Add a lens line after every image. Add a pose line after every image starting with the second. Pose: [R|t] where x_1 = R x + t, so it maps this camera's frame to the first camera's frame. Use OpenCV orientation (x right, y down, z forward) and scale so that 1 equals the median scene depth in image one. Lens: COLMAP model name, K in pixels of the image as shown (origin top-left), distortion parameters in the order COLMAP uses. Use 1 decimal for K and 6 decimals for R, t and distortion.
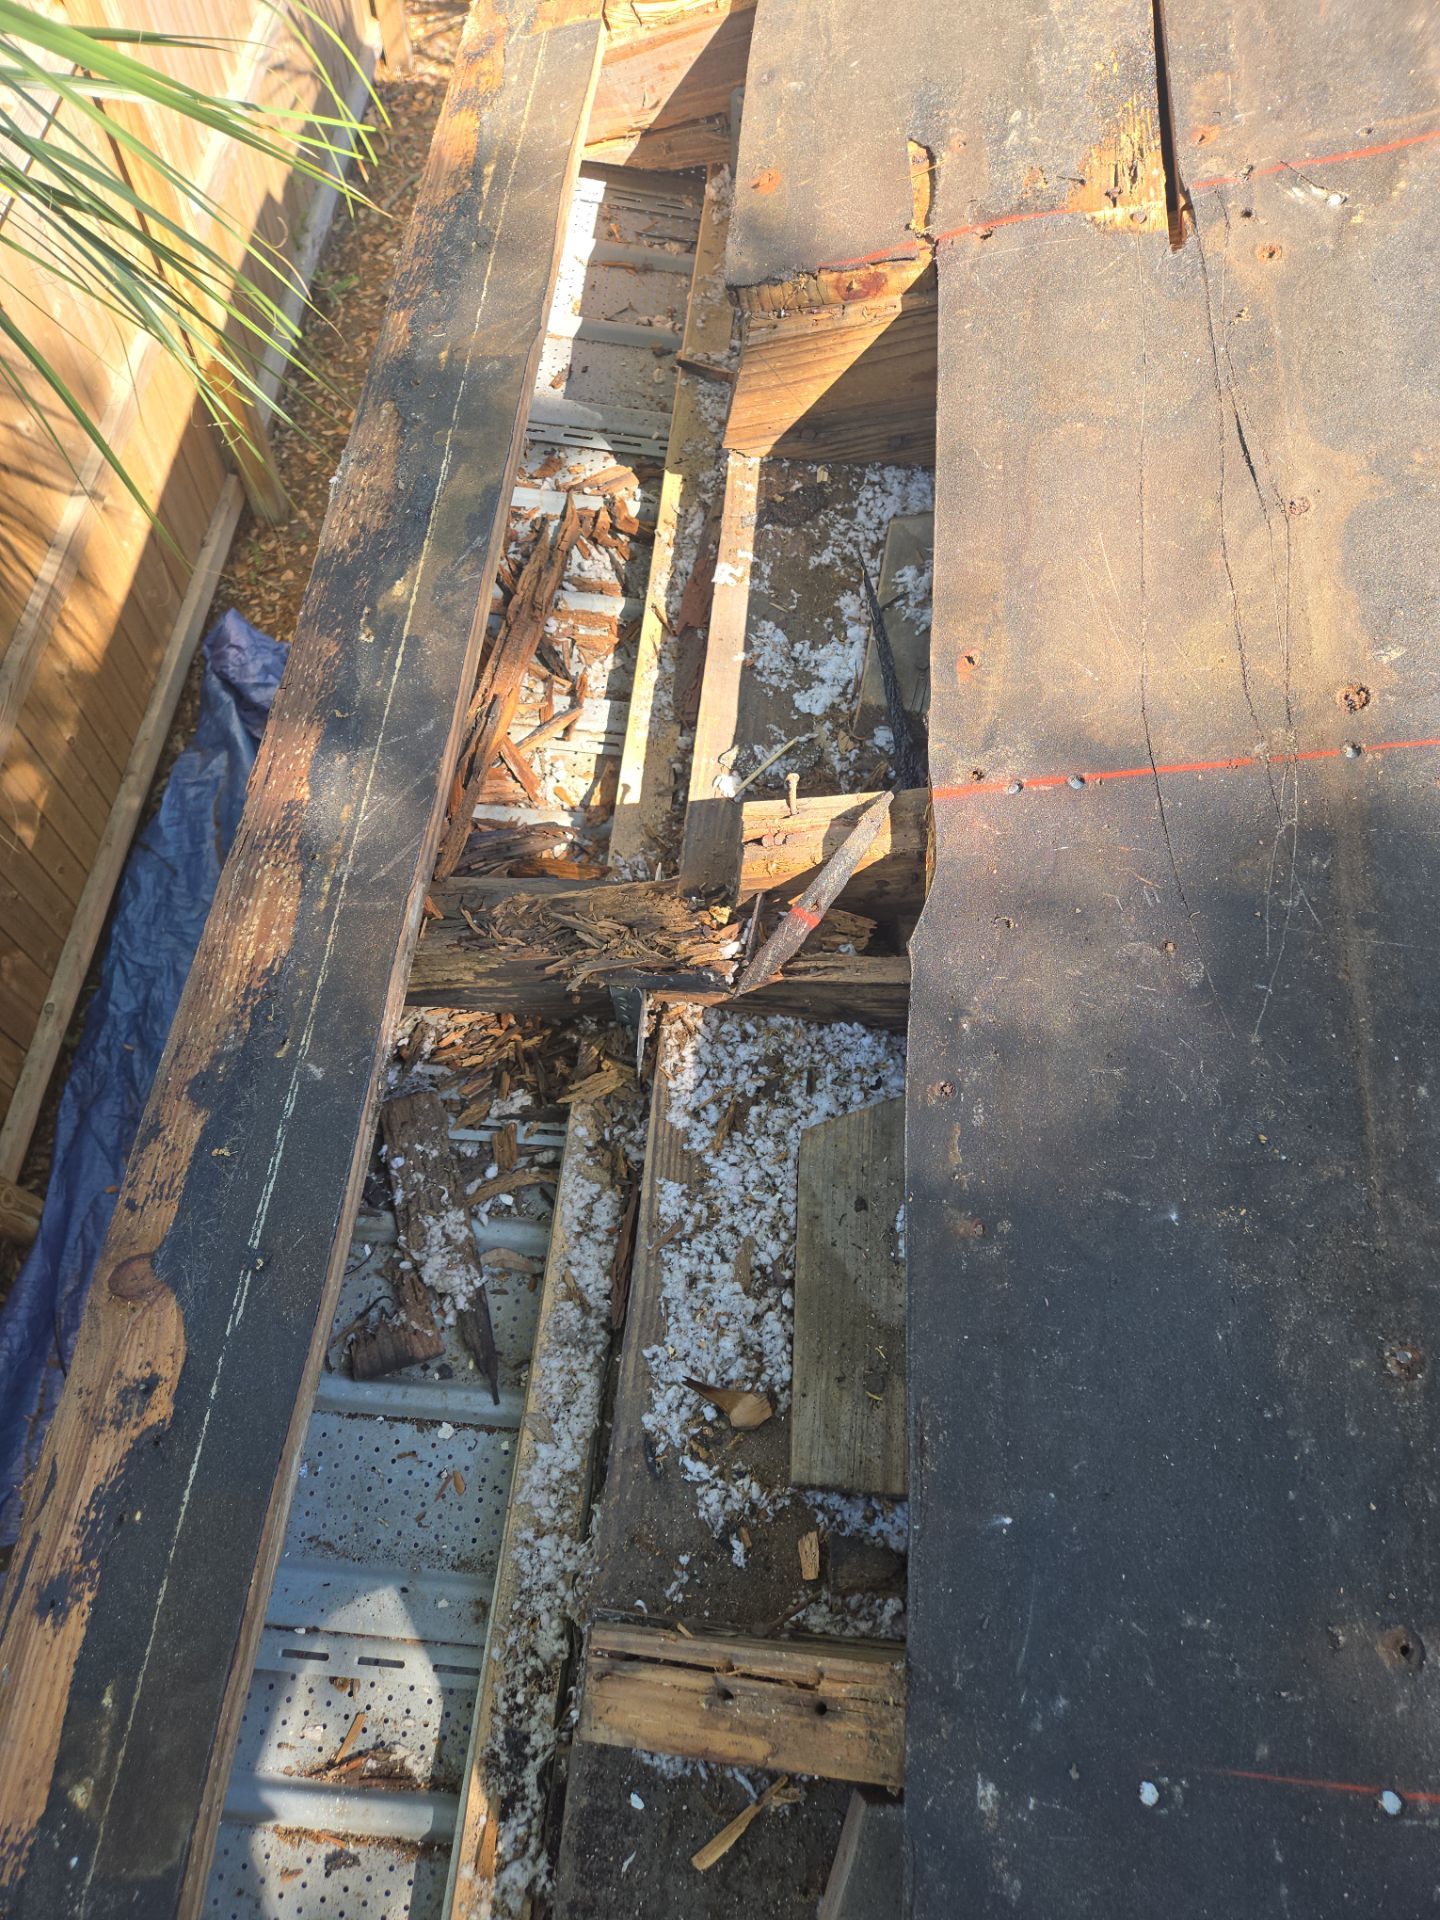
lens RADIAL K [[1254.8, 0, 717.7], [0, 1254.8, 981.4], [0, 0, 1]] dist [0.056681, -0.052432]
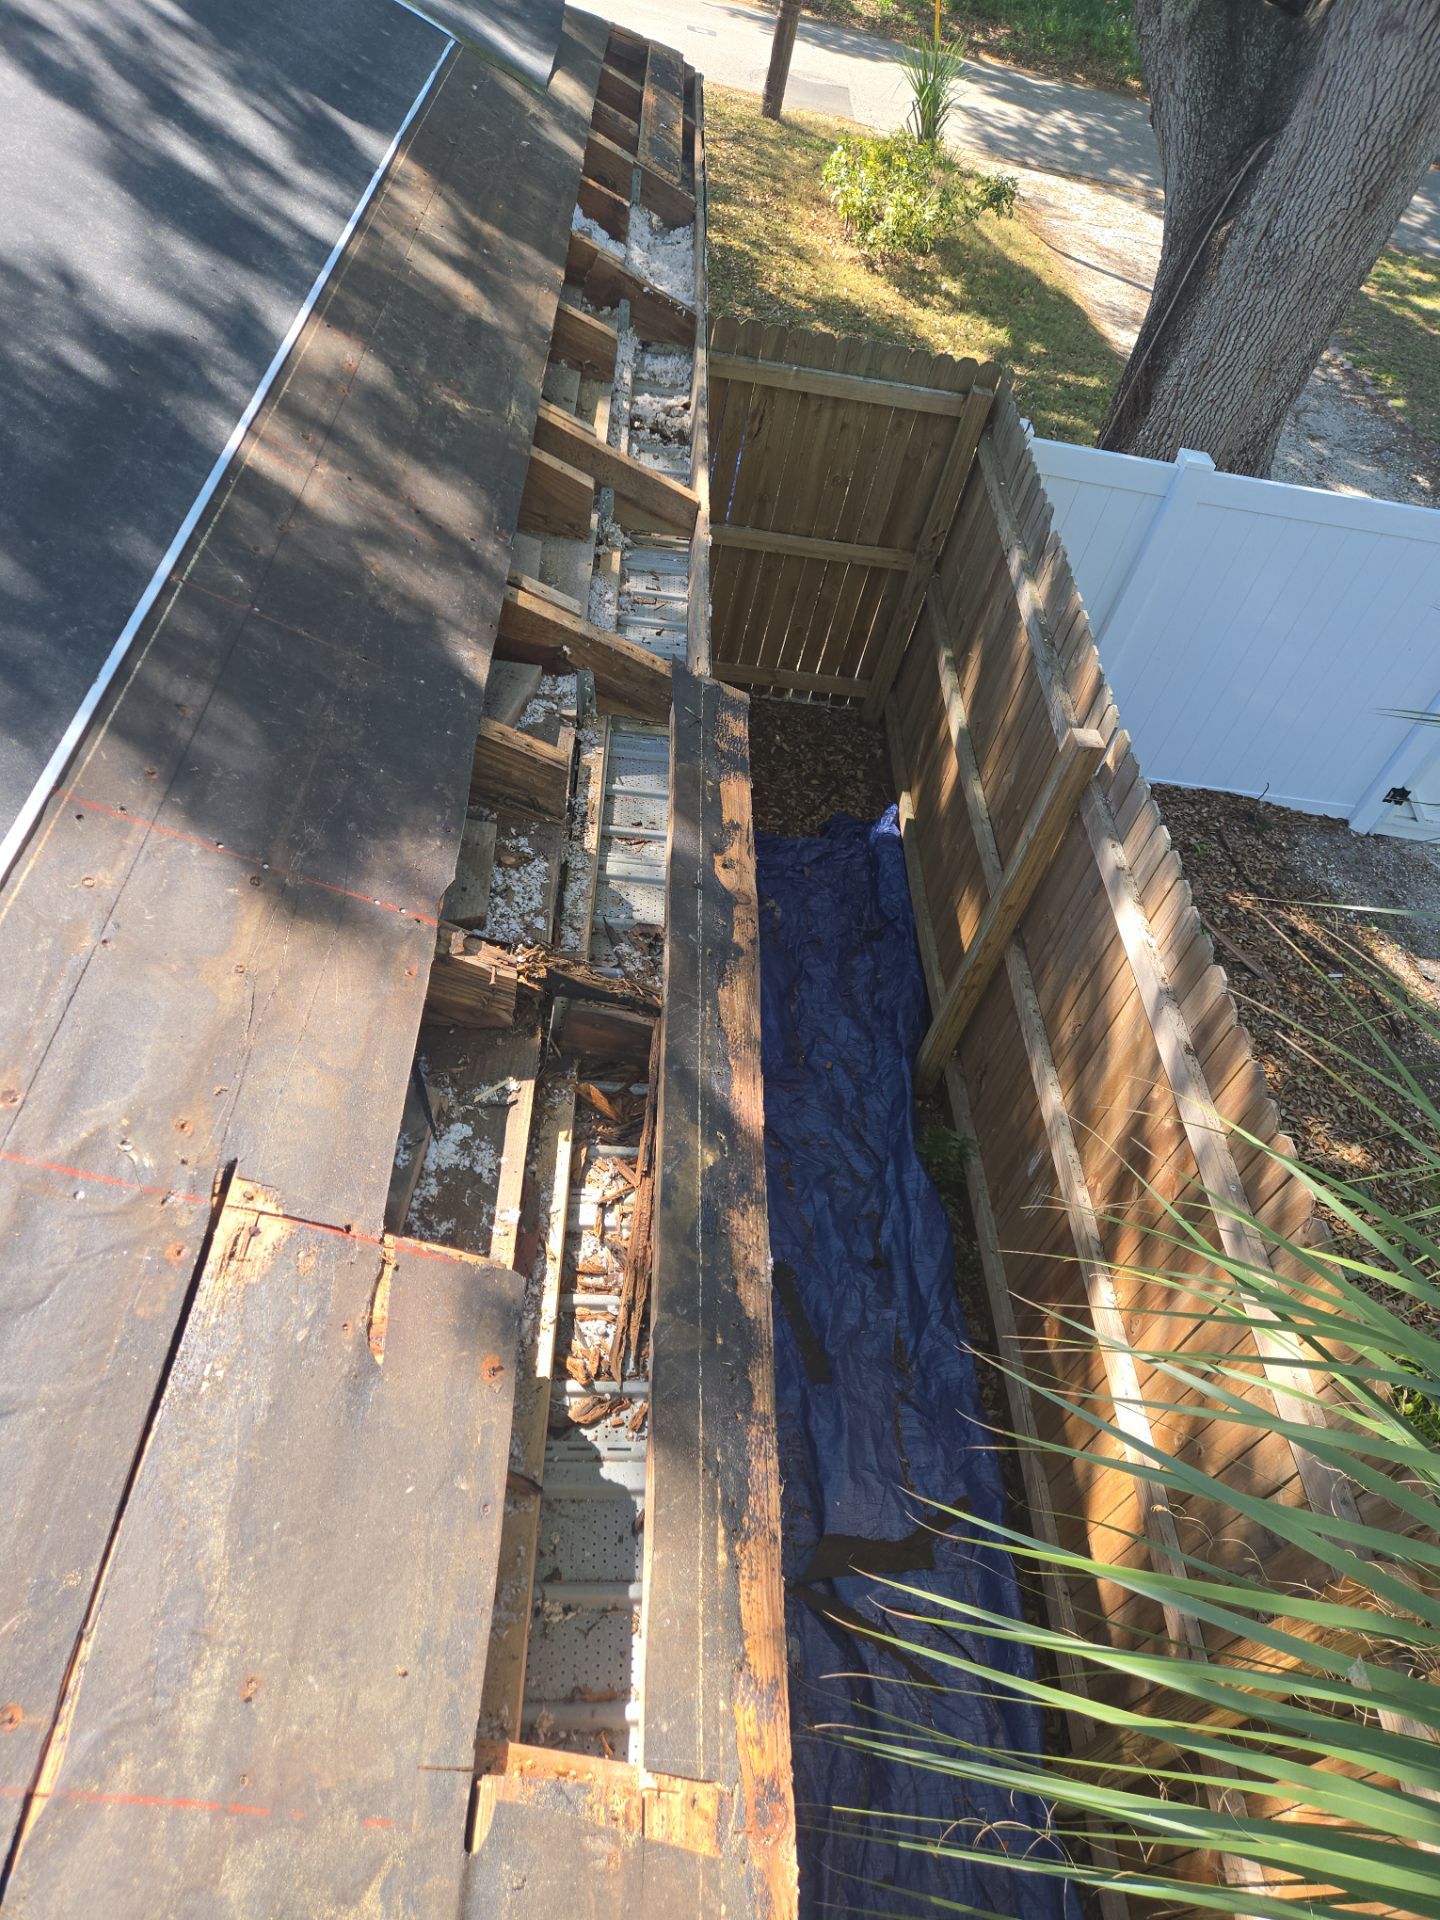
lens RADIAL K [[1254.8, 0, 717.7], [0, 1254.8, 981.4], [0, 0, 1]] dist [0.056681, -0.052432]
pose [[-0.969329, -0.079304, -0.232620, 0.146341], [-0.180981, -0.410033, 0.893935, -1.668783], [-0.166274, 0.908616, 0.383105, 0.114964]]
